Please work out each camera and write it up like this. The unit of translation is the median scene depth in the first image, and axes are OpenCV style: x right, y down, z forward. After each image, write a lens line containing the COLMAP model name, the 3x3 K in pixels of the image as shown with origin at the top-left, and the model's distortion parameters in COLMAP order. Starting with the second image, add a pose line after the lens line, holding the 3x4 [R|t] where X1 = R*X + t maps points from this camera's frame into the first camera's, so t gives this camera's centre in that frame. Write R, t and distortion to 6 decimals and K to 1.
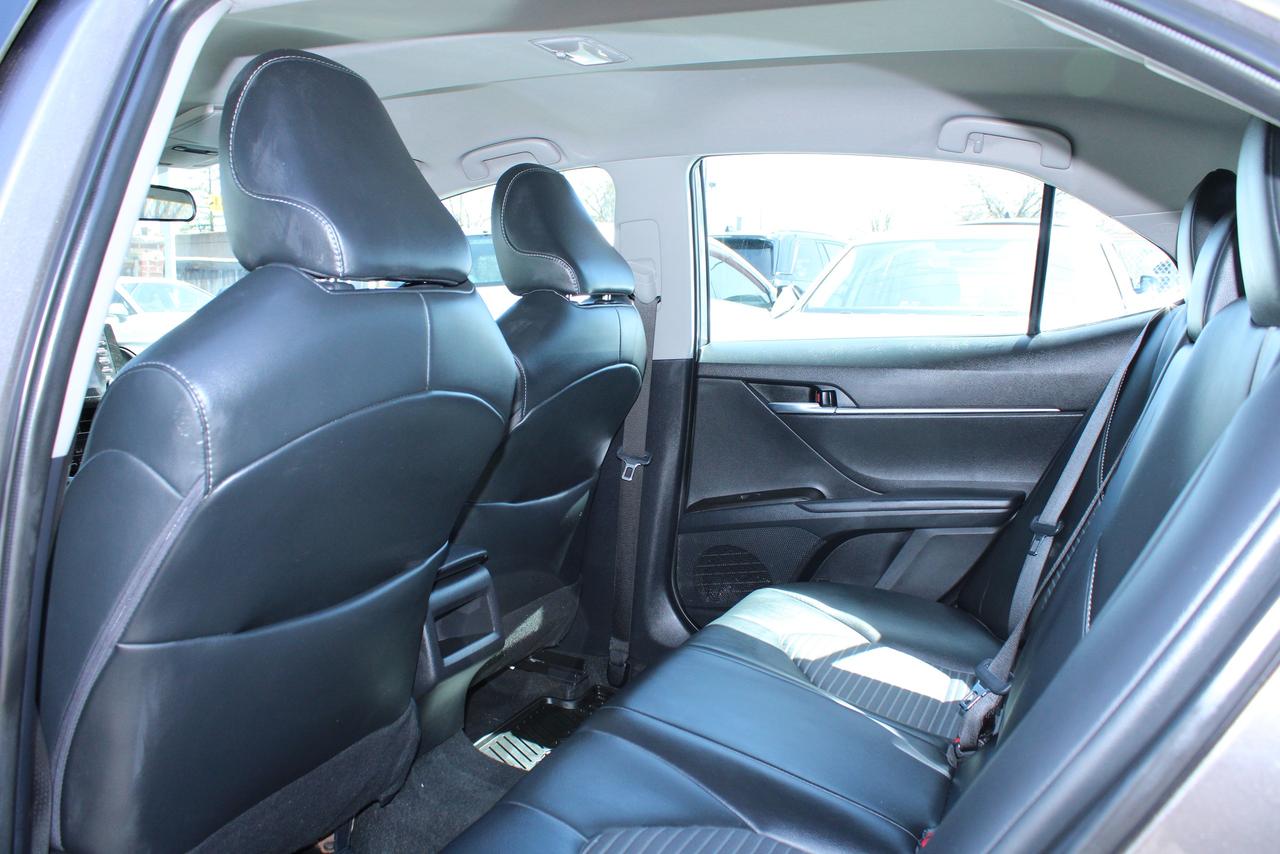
lens RADIAL K [[1064.9, 0, 644.4], [0, 1064.9, 423.8], [0, 0, 1]] dist [-0.161239, 0.113313]
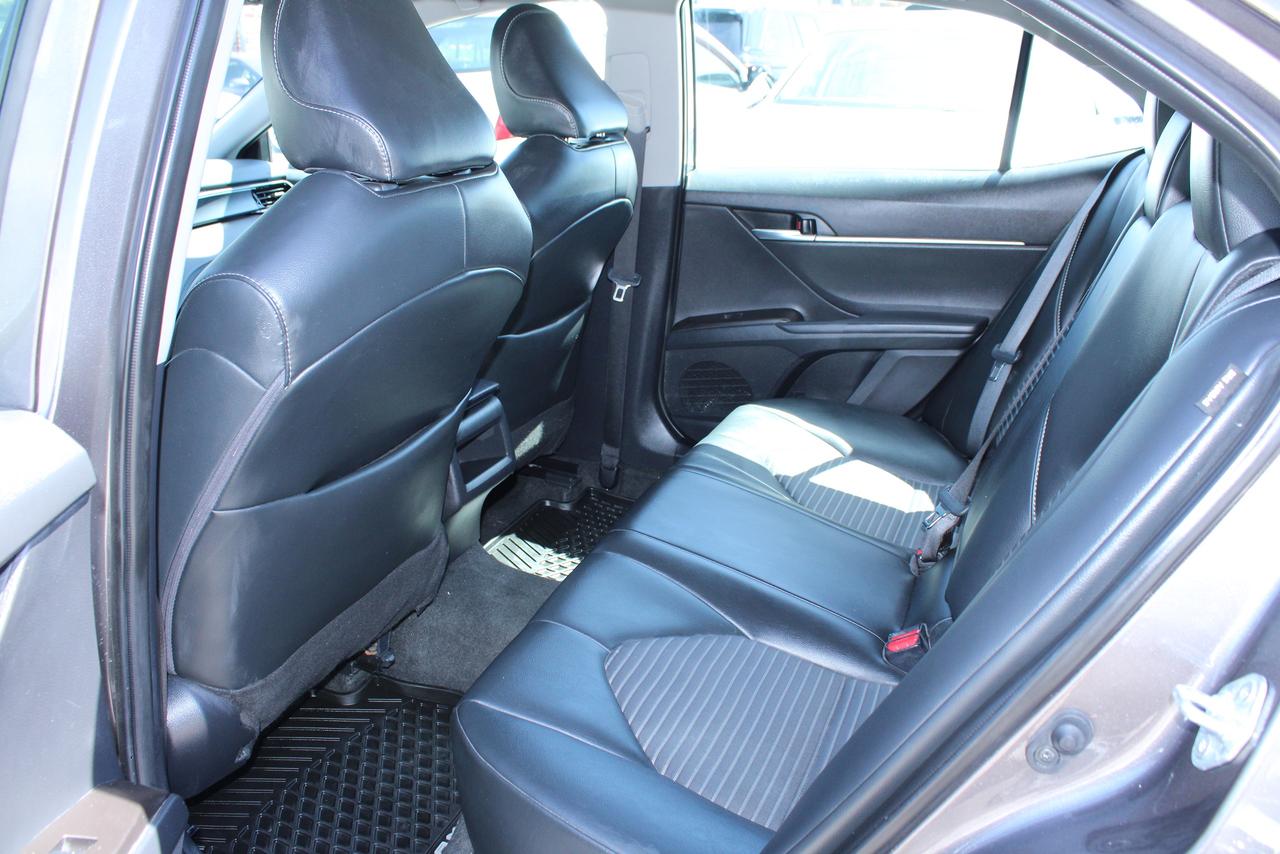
lens RADIAL K [[1064.9, 0, 644.2], [0, 1064.9, 417.9], [0, 0, 1]] dist [-0.161239, 0.113313]
pose [[0.999324, -0.009591, 0.035497, -0.036174], [0.001775, 0.976840, 0.213964, -0.075777], [-0.036728, -0.213756, 0.976196, -0.079013]]
